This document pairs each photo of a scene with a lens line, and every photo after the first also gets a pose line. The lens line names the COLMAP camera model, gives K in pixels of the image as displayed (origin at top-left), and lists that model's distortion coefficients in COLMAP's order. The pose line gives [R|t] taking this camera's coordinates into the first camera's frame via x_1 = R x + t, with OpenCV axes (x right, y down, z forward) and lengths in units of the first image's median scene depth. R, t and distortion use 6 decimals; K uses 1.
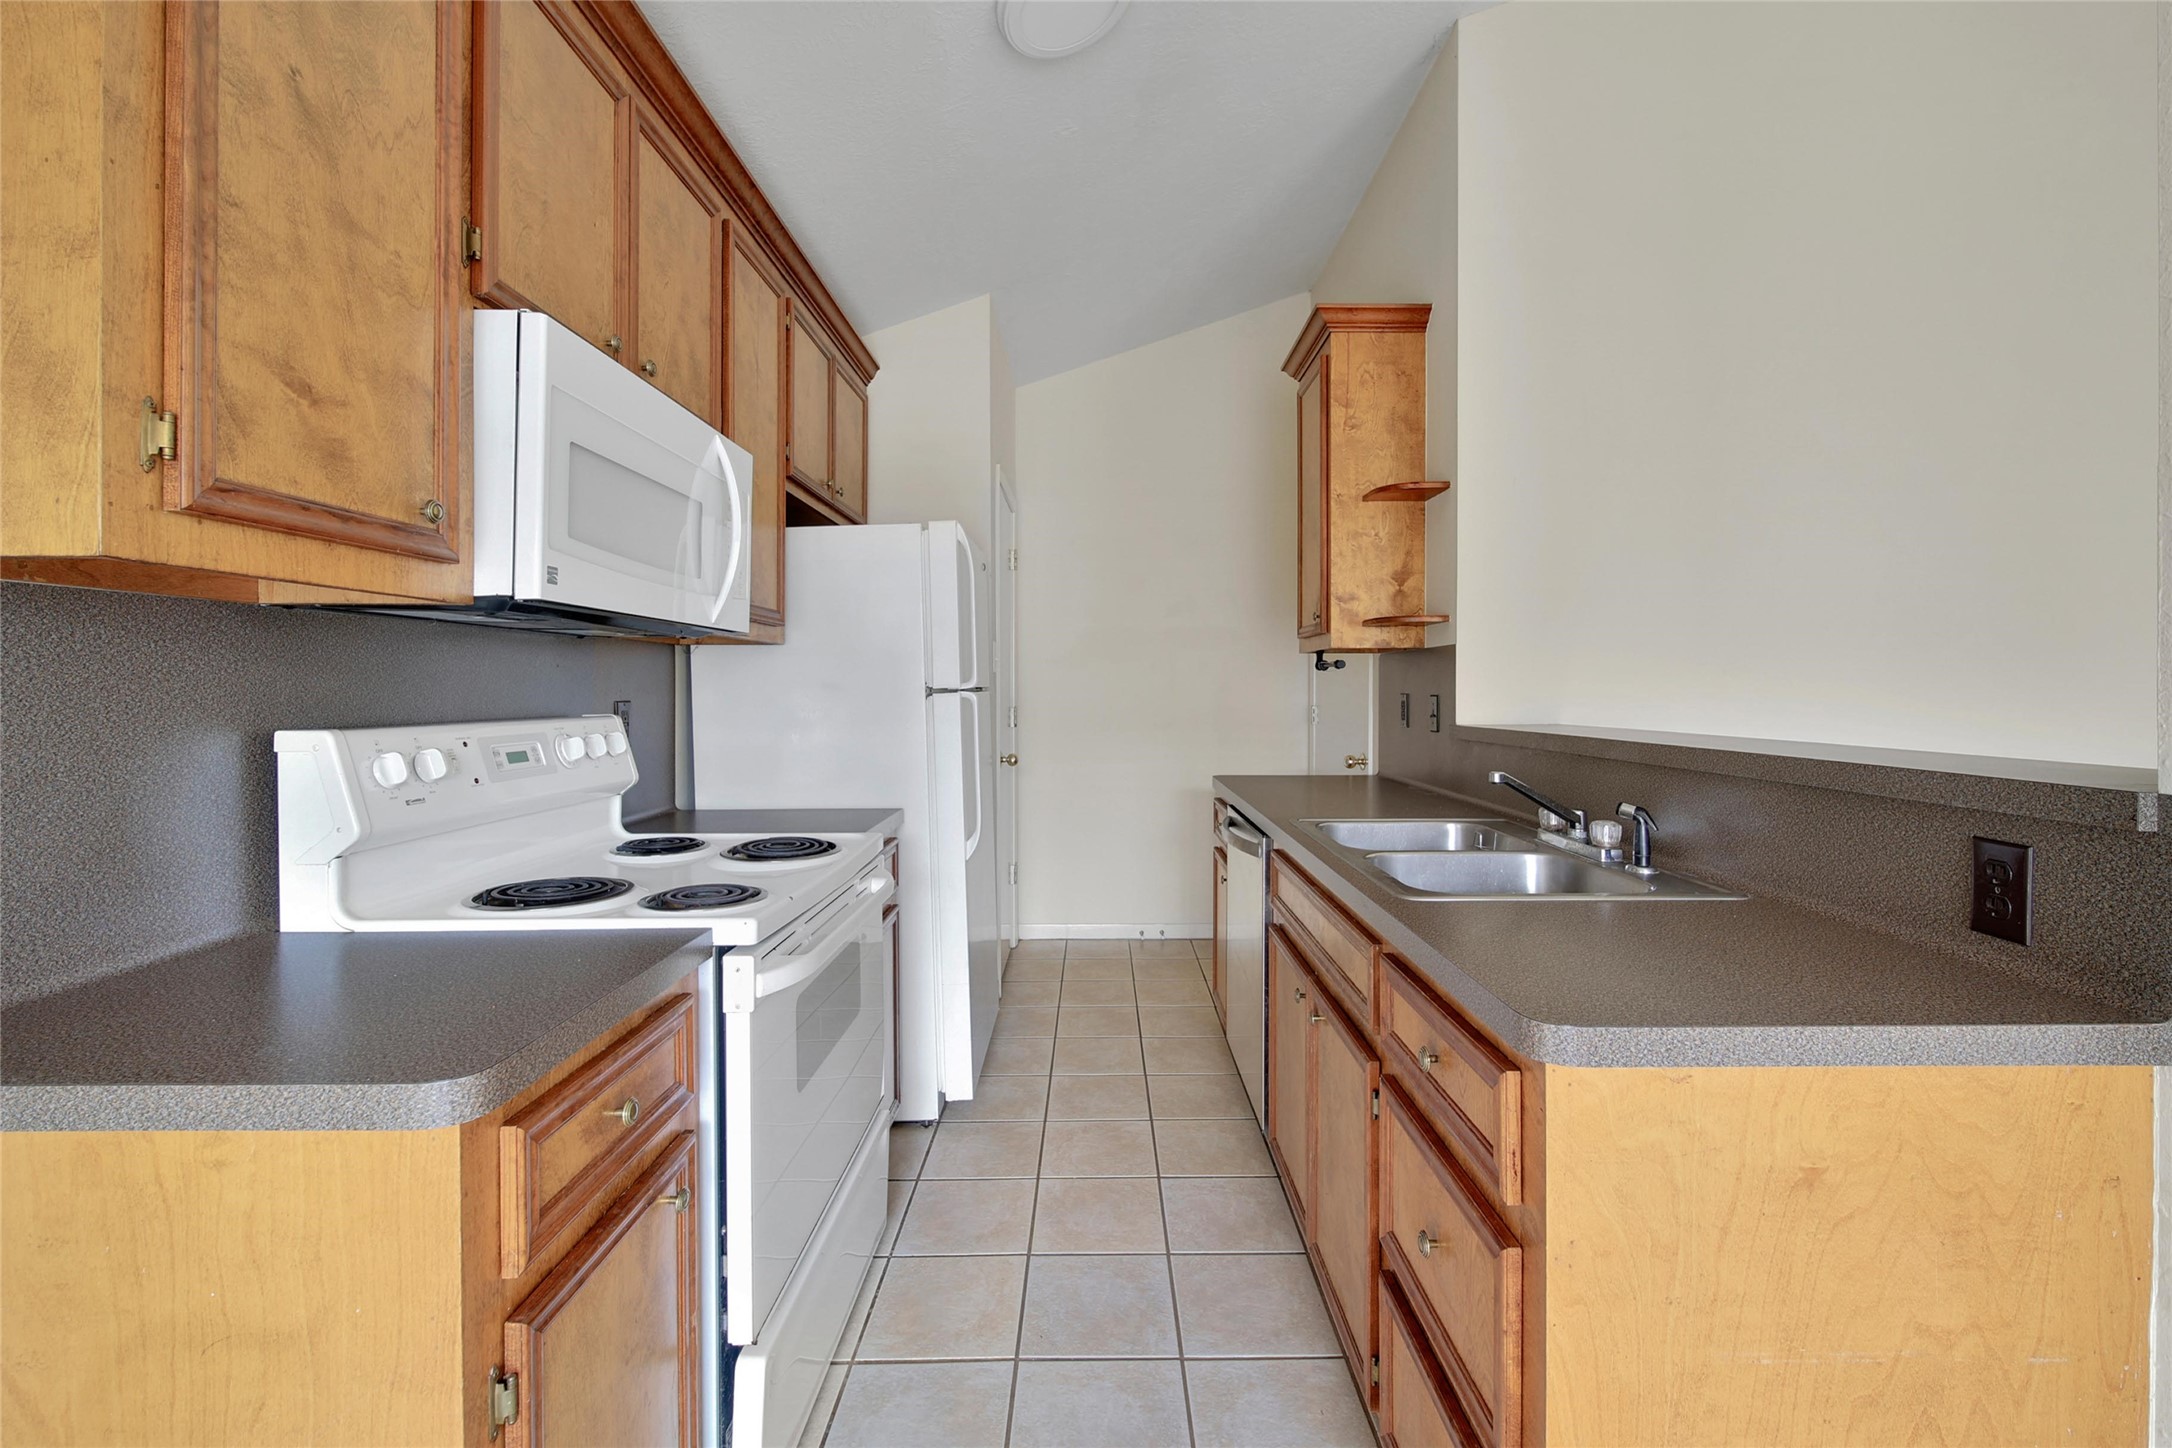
lens RADIAL K [[933.0, 0, 1096.8], [0, 933.0, 685.8], [0, 0, 1]] dist [-0.002641, -0.000291]
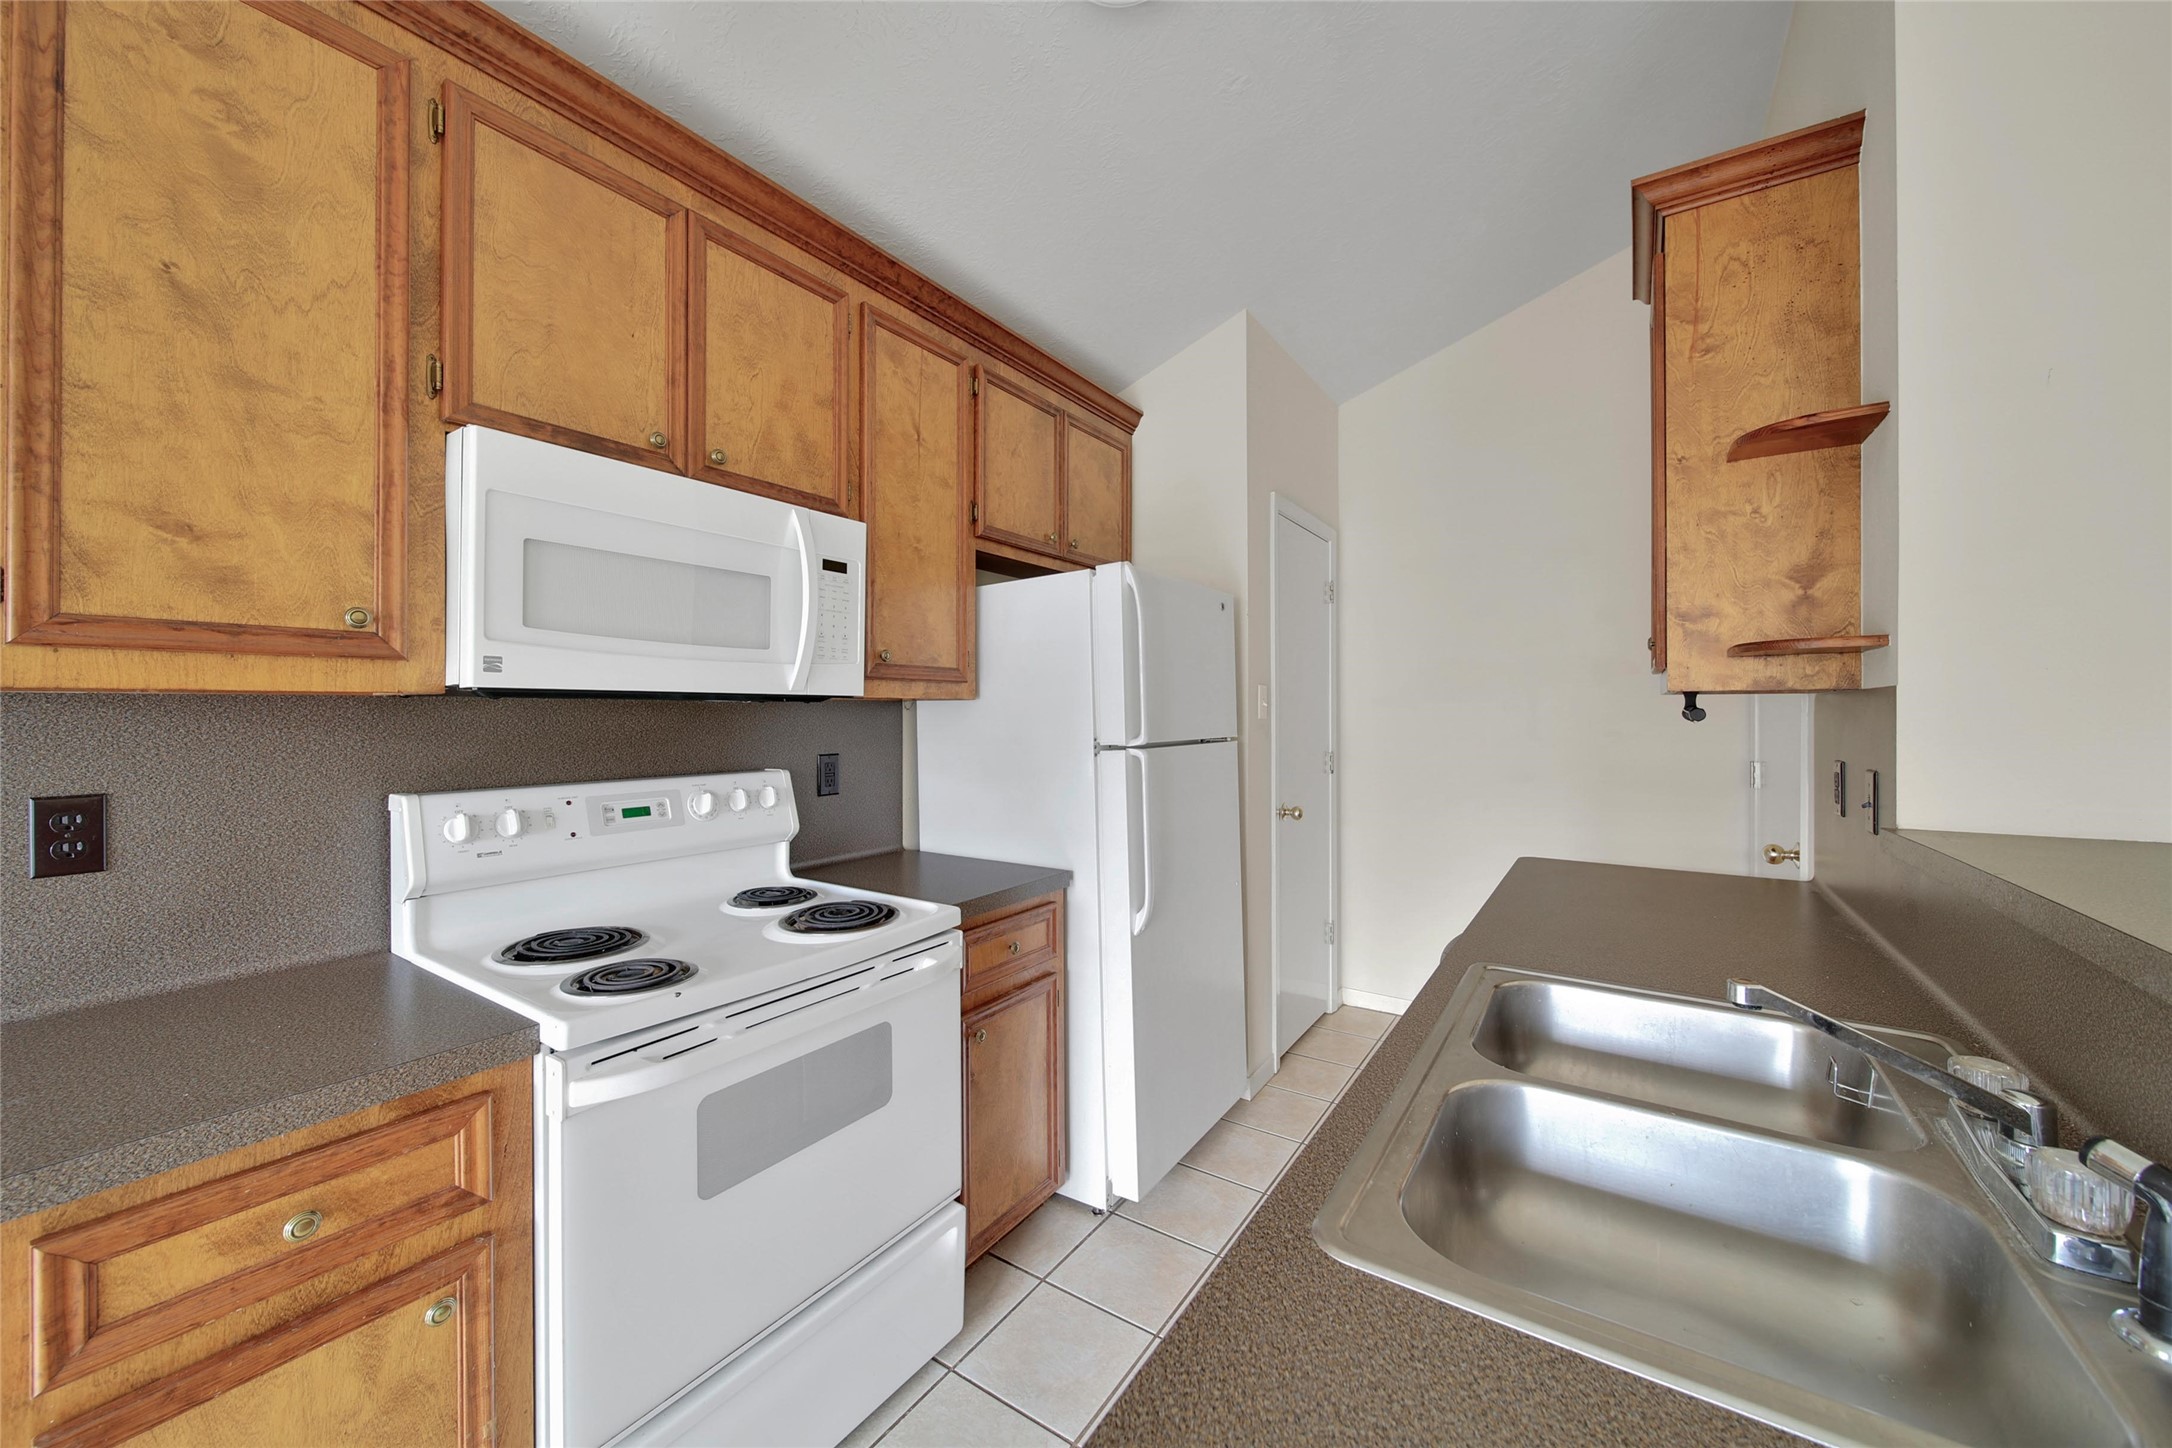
lens RADIAL K [[814.7, 0, 1064.2], [0, 814.7, 707.2], [0, 0, 1]] dist [-0.003015, -0.000749]
pose [[0.817647, -0.004910, -0.575700, 0.384645], [0.003724, 0.999988, -0.003239, -0.047349], [0.575708, 0.000505, 0.817655, 0.460530]]
